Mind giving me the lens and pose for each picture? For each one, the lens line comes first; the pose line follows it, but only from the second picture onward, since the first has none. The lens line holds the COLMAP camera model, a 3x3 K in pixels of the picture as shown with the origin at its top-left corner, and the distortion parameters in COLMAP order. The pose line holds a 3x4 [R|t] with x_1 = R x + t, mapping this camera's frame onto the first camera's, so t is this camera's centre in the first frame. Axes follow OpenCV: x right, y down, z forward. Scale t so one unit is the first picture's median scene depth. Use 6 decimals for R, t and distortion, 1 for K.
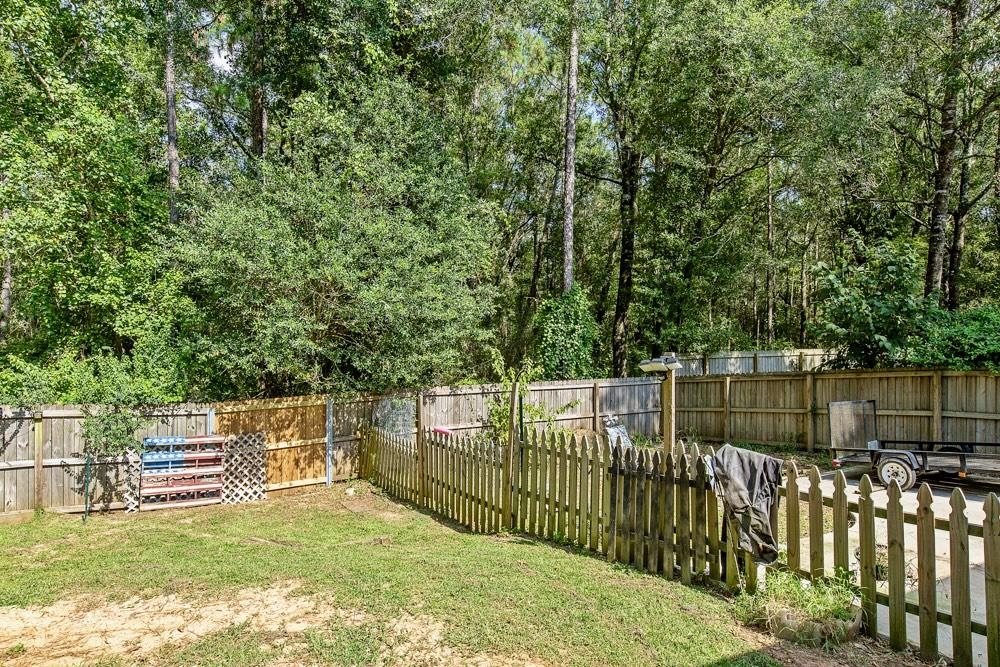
lens RADIAL K [[628.7, 0, 492.4], [0, 628.7, 332.6], [0, 0, 1]] dist [-0.006251, -0.002129]
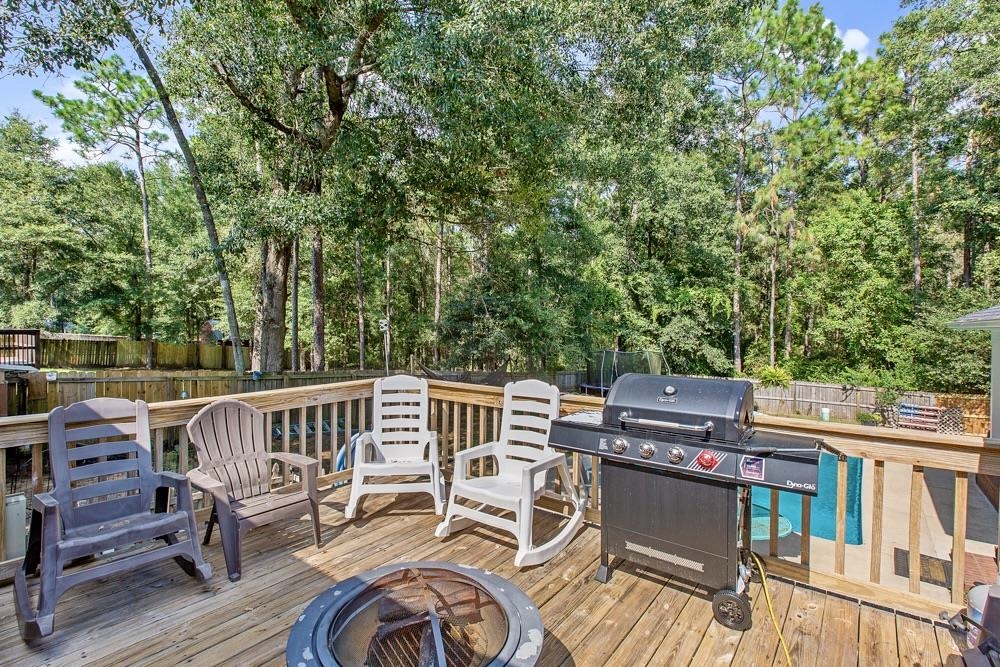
lens RADIAL K [[466.8, 0, 497.1], [0, 466.8, 334.5], [0, 0, 1]] dist [-0.000320, 0.001091]
pose [[0.352305, 0.007718, -0.935853, 0.605932], [0.001641, 0.999959, 0.008864, -0.122296], [0.935884, -0.004659, 0.352278, -1.131178]]
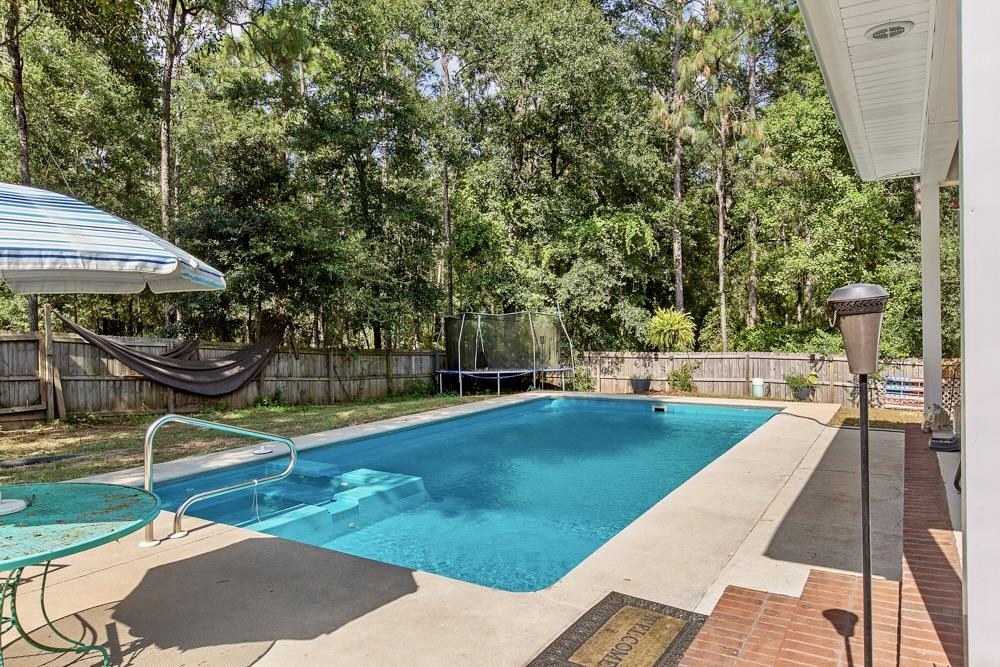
lens RADIAL K [[647.8, 0, 495.3], [0, 647.8, 331.8], [0, 0, 1]] dist [-0.019470, -0.000552]
pose [[0.447137, -0.000220, -0.894465, 0.506528], [0.021768, 0.999706, 0.010635, 0.001300], [0.894200, -0.024226, 0.447011, -0.698983]]
